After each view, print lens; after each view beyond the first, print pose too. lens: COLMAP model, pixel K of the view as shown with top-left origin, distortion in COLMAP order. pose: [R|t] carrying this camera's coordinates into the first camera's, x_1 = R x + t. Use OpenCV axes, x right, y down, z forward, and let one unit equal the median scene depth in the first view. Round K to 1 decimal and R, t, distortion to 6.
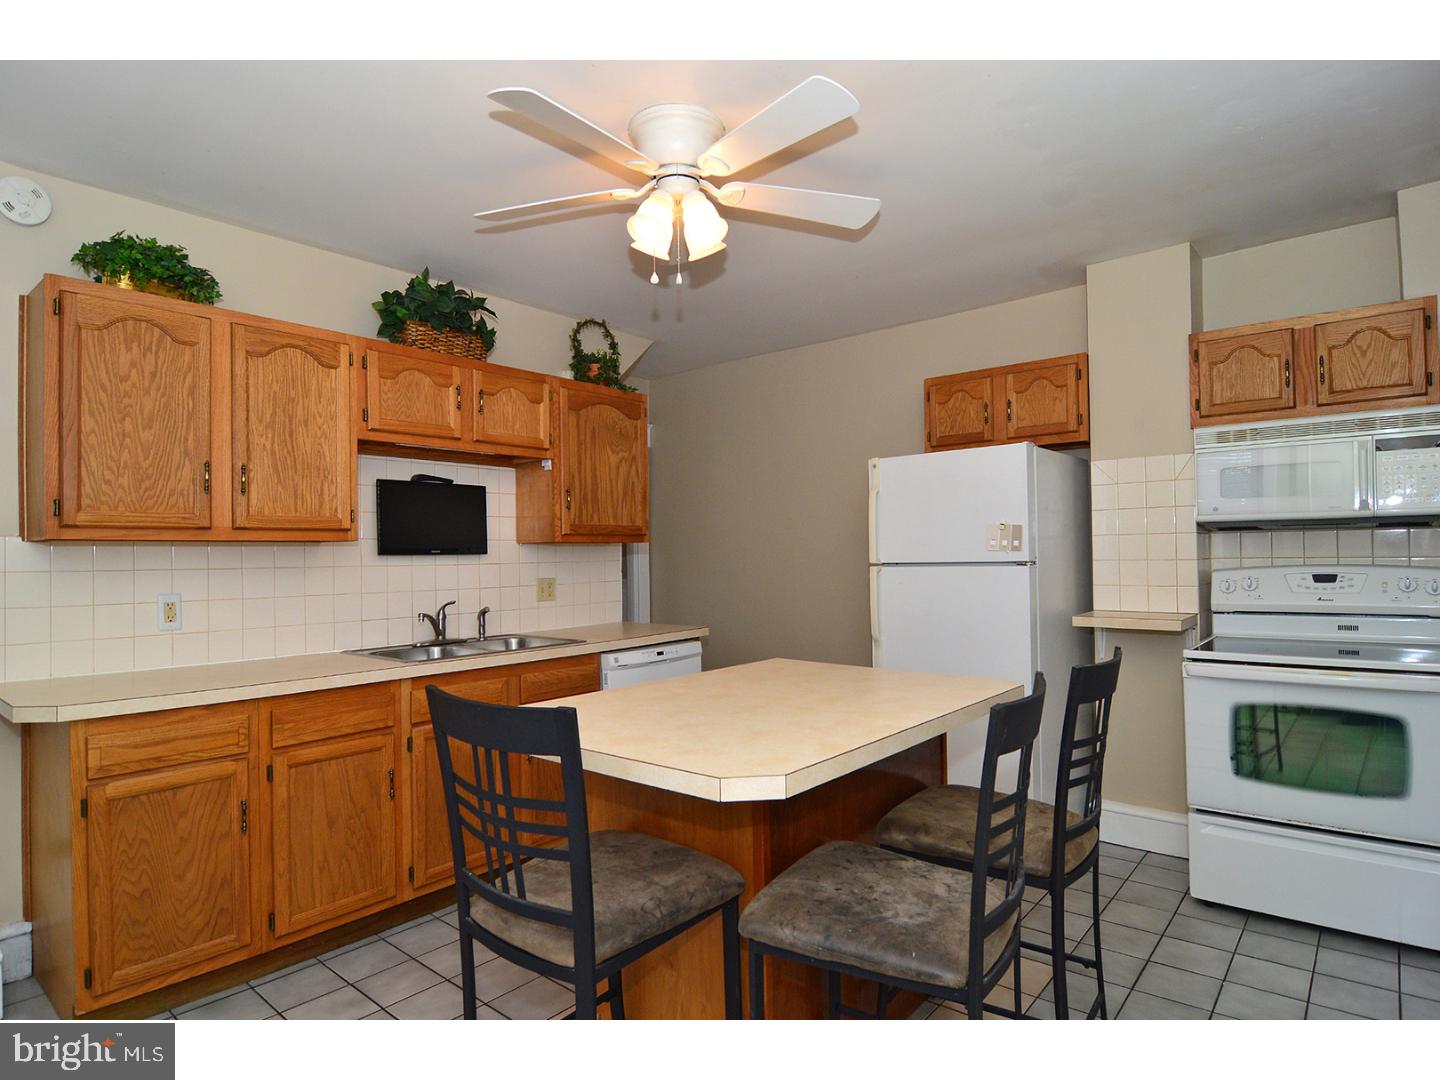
lens RADIAL K [[780.9, 0, 718.0], [0, 780.9, 548.8], [0, 0, 1]] dist [-0.004853, -0.008606]
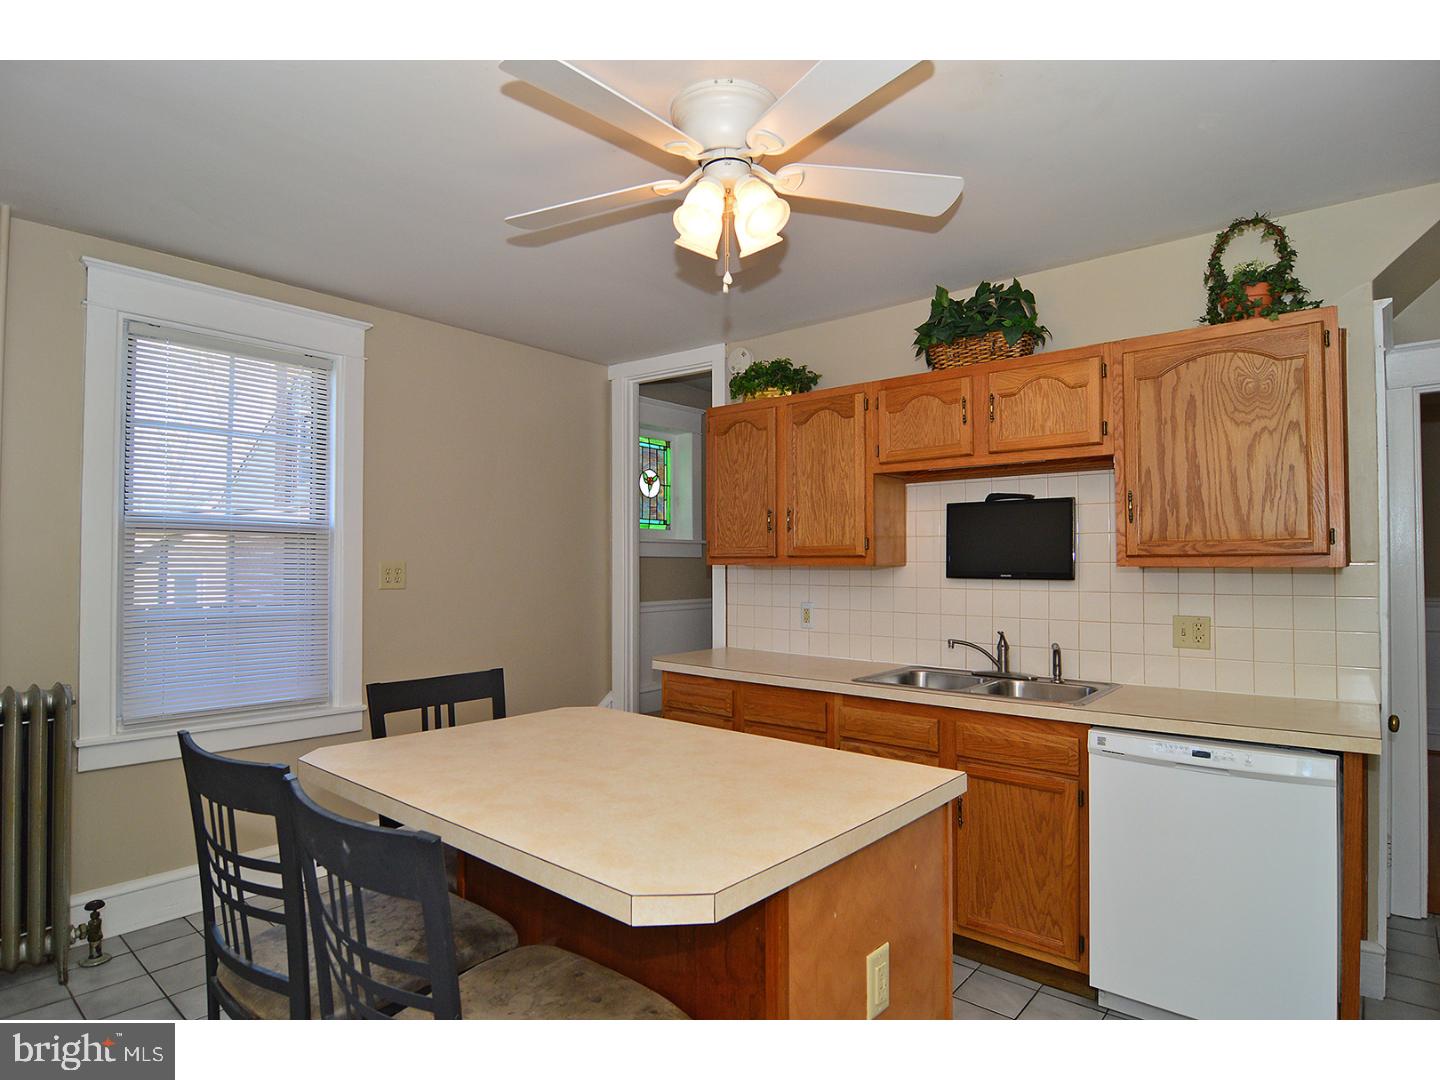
lens RADIAL K [[780.9, 0, 718.0], [0, 780.9, 548.8], [0, 0, 1]] dist [-0.004853, -0.008606]
pose [[0.005647, -0.006759, -0.999961, 0.633717], [0.003870, 0.999970, -0.006737, -0.026786], [0.999977, -0.003832, 0.005673, 0.752309]]
